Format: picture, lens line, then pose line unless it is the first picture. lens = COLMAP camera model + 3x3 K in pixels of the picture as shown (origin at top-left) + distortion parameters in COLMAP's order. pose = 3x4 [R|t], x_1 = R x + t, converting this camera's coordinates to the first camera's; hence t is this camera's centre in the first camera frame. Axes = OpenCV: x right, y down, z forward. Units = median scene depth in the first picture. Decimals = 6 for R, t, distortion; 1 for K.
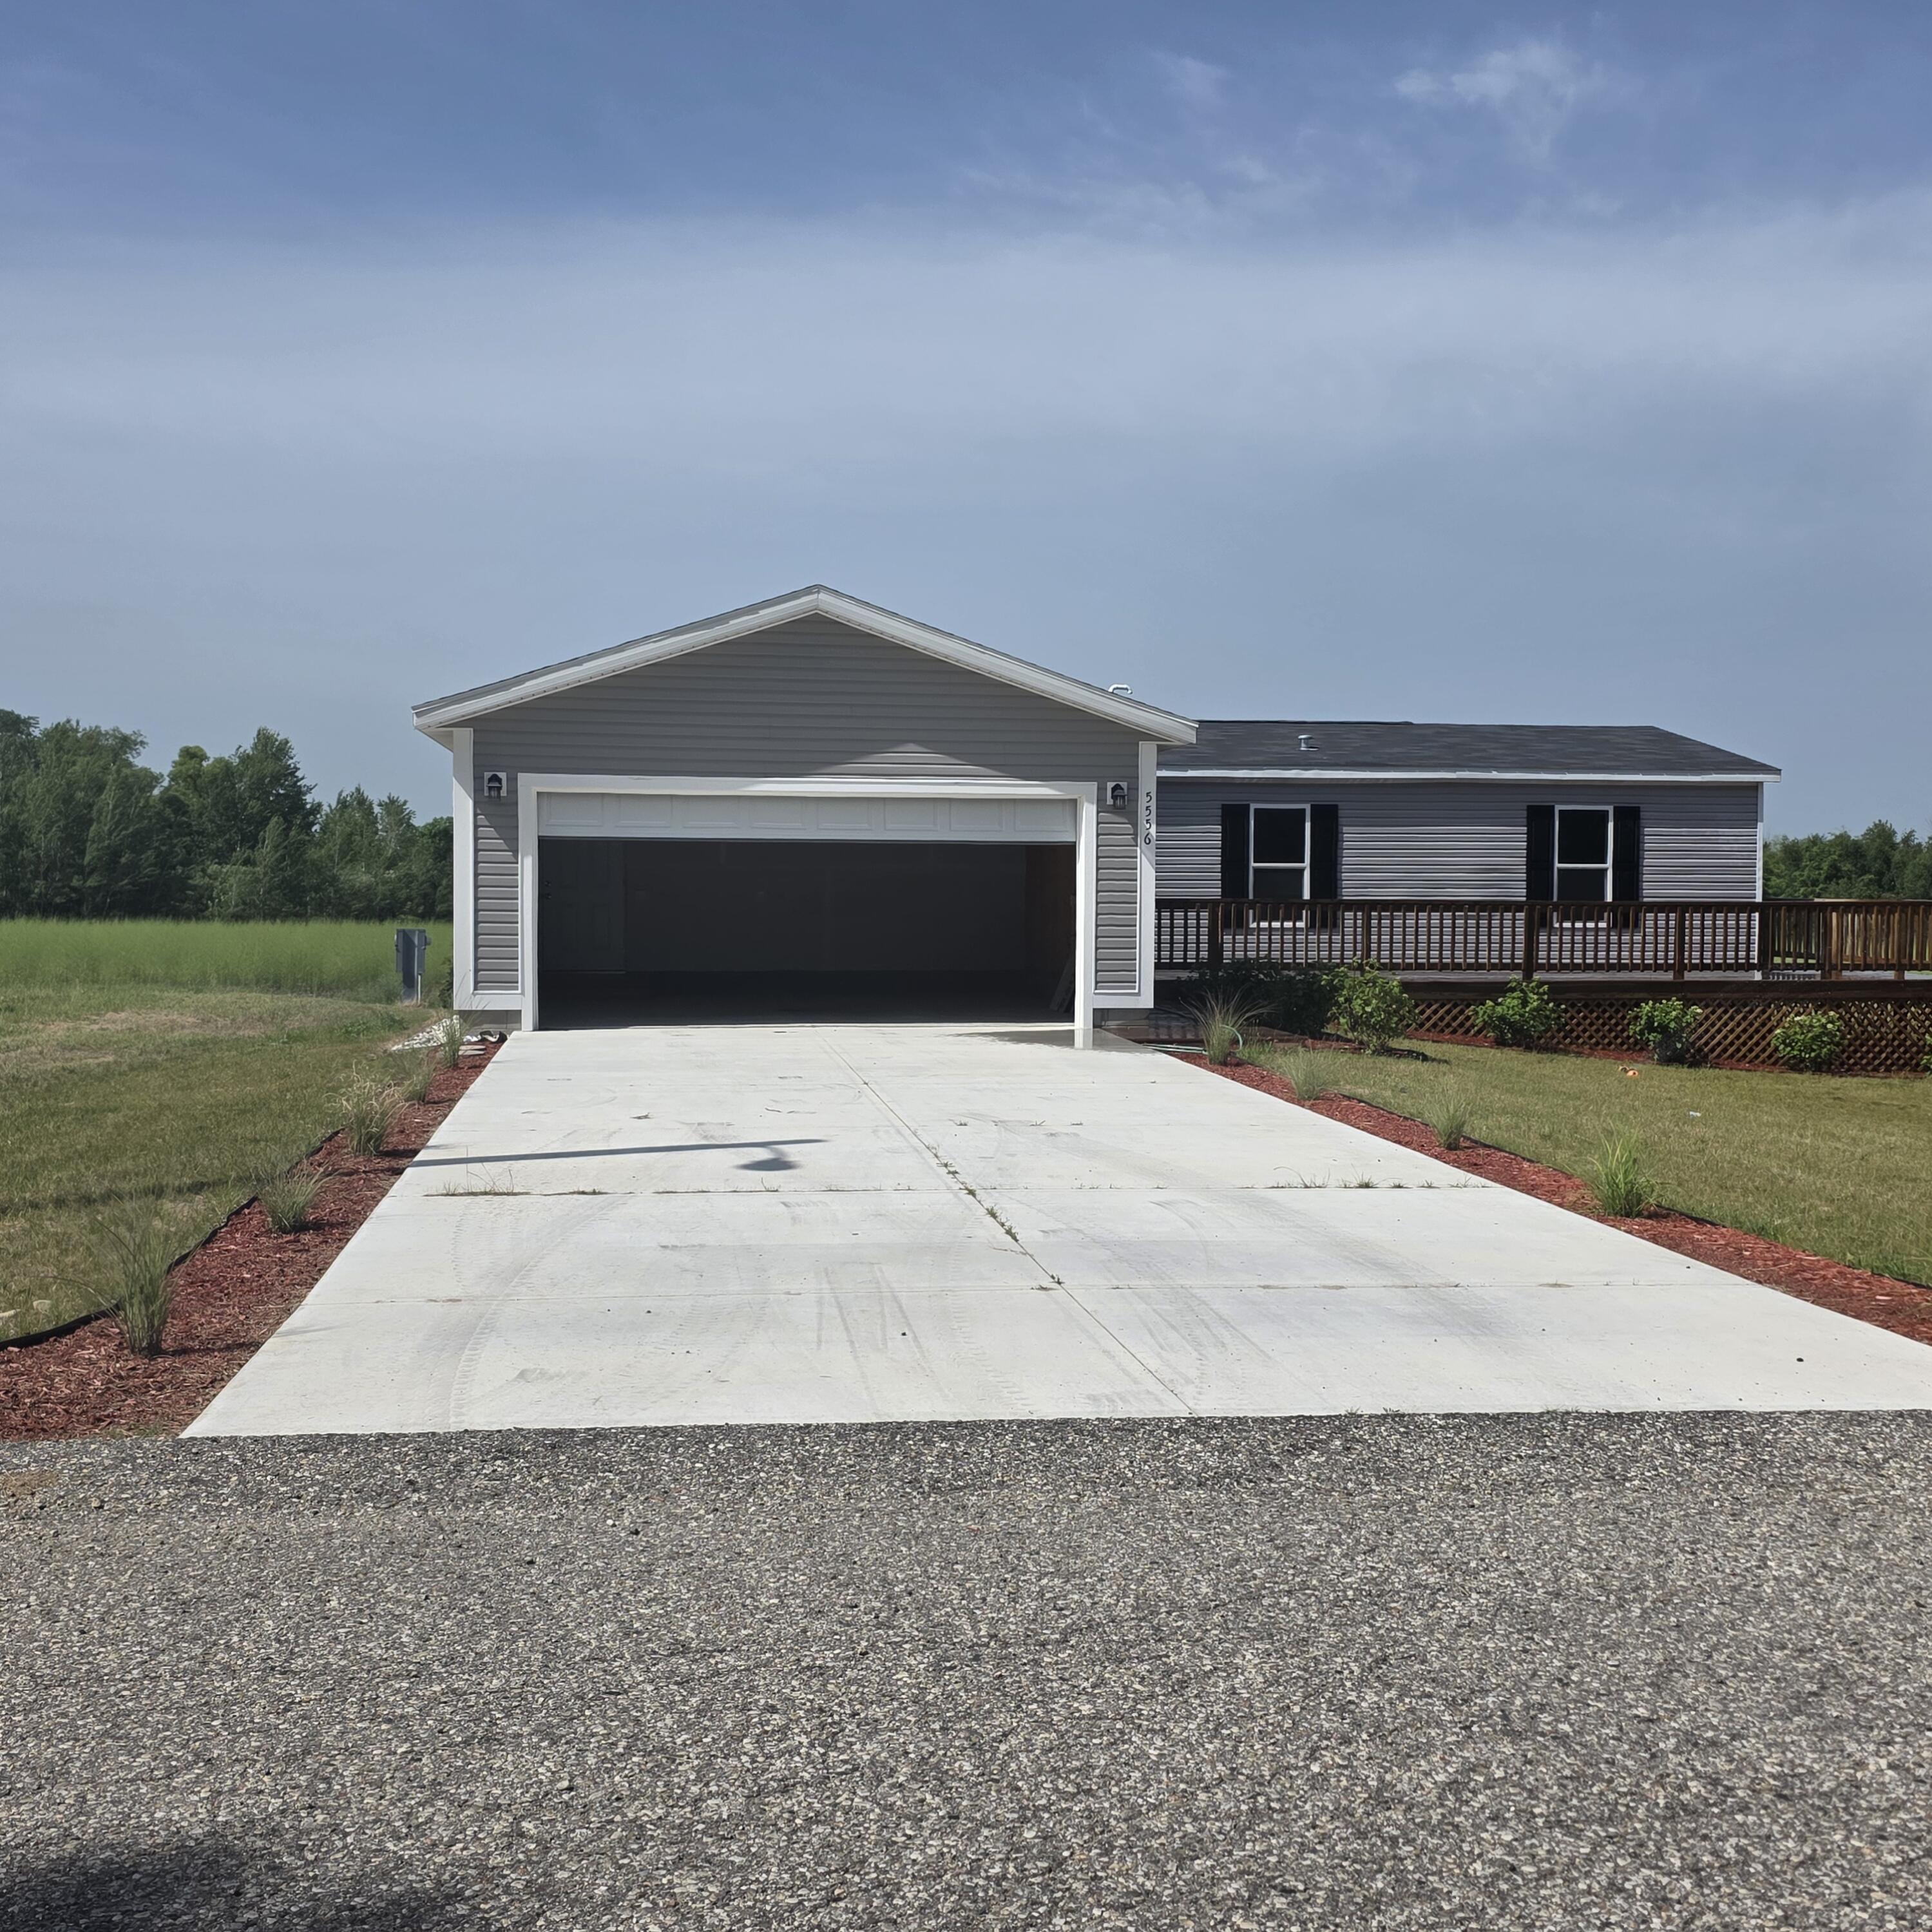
lens RADIAL K [[2220.5, 0, 967.8], [0, 2220.5, 968.1], [0, 0, 1]] dist [0.077316, 0.000000]
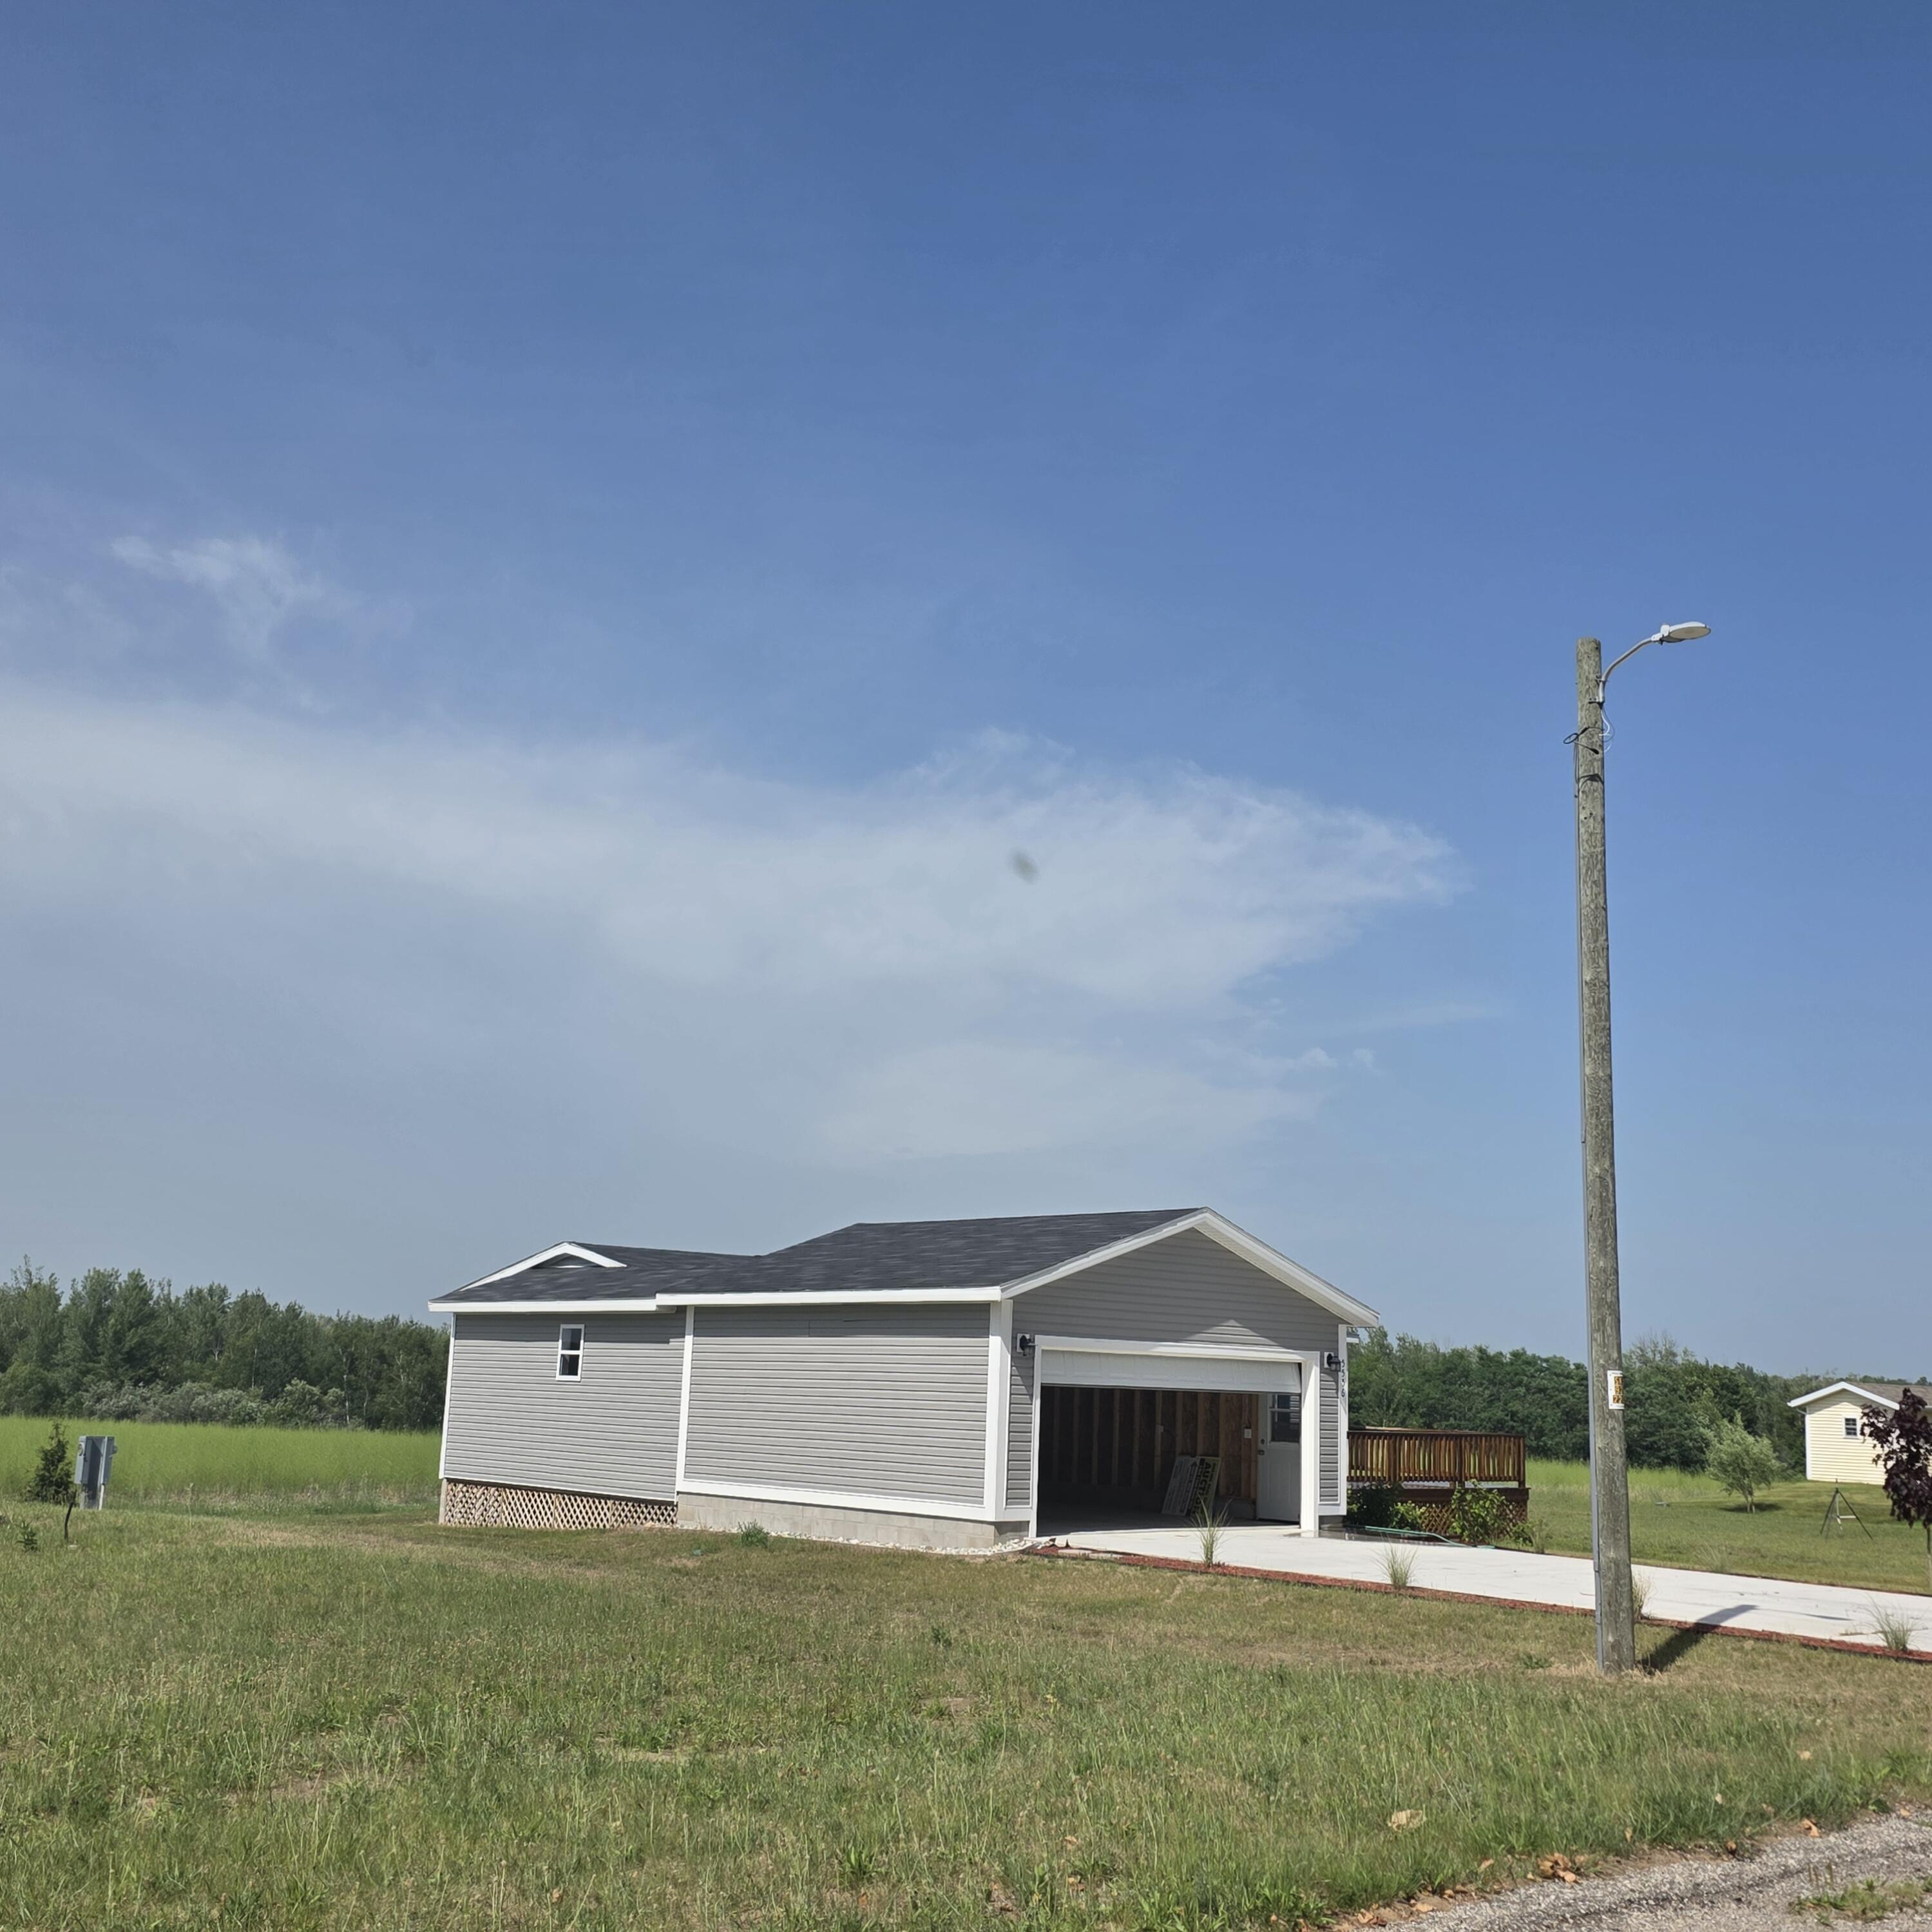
lens RADIAL K [[2317.3, 0, 972.5], [0, 2317.3, 979.4], [0, 0, 1]] dist [0.037460, 0.000000]
pose [[0.820261, 0.118392, 0.559603, -0.758716], [-0.003440, 0.979348, -0.202153, -0.012144], [-0.571979, 0.163893, 0.803728, -0.083251]]
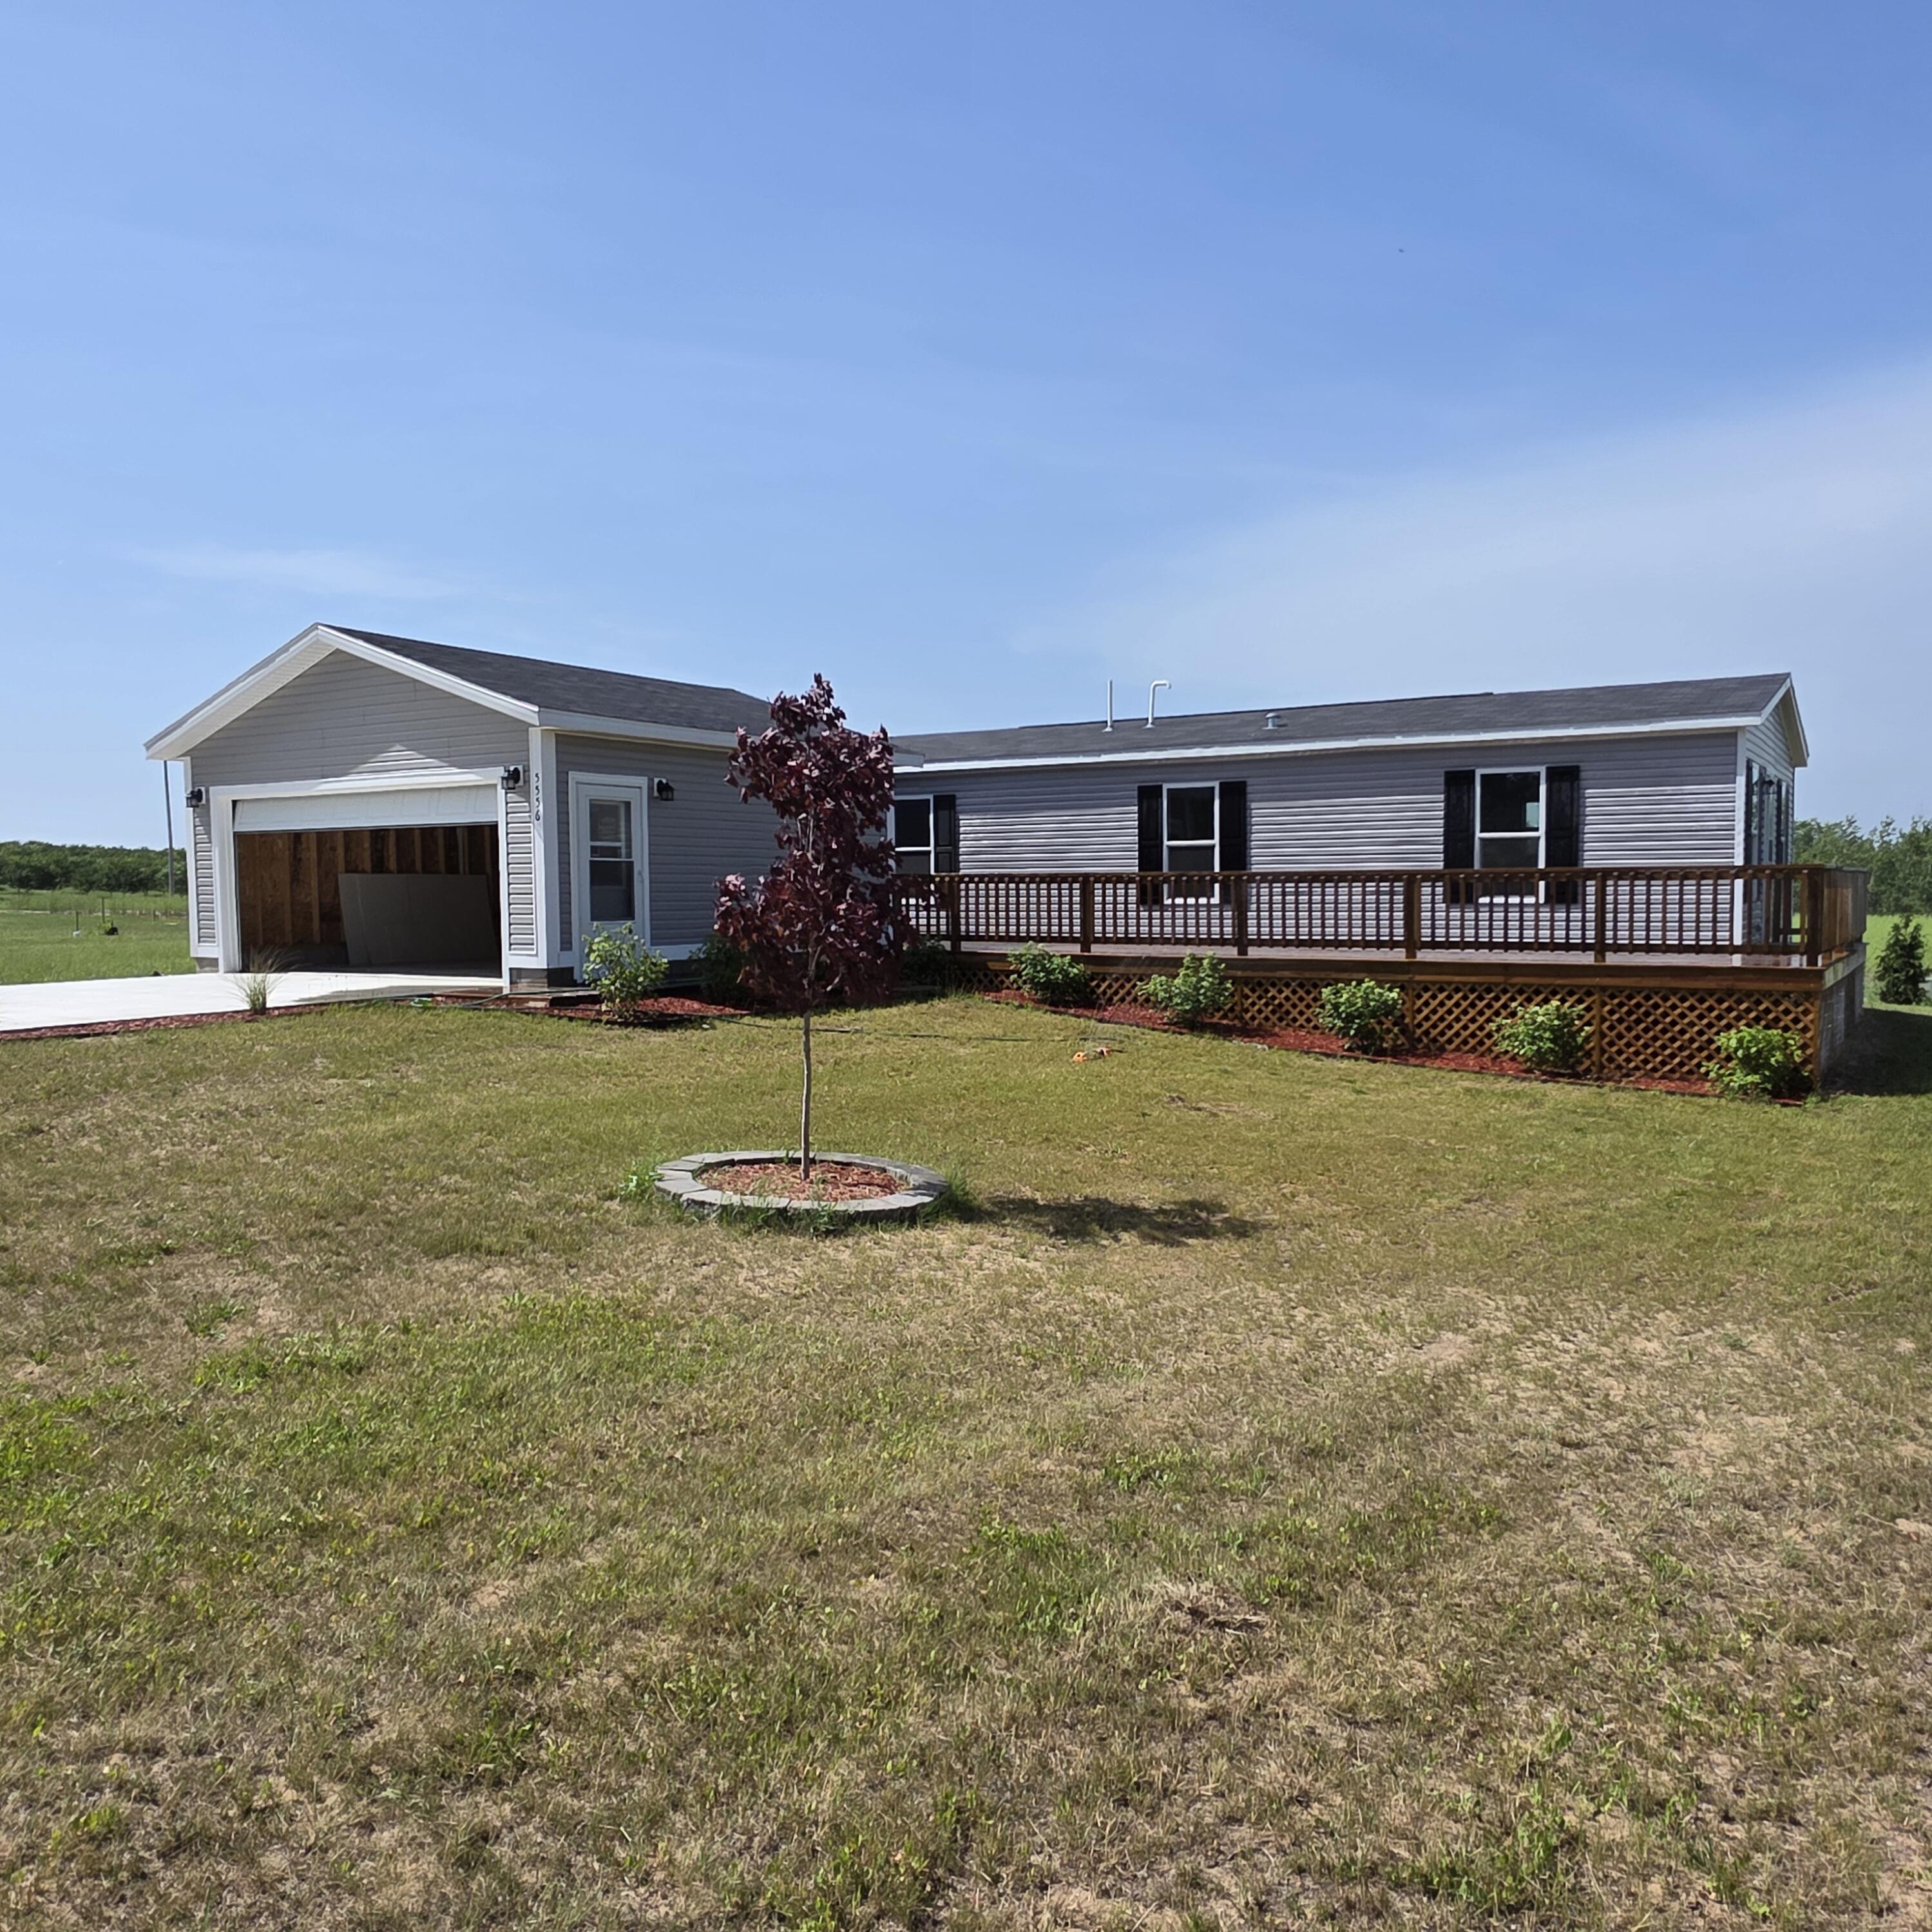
lens RADIAL K [[1539.1, 0, 962.4], [0, 1539.1, 983.2], [0, 0, 1]] dist [0.009946, -0.001644]
pose [[0.758159, 0.030553, -0.651354, 0.577393], [-0.015629, 0.999466, 0.028690, 0.000024], [0.651883, -0.011571, 0.758232, 0.426820]]
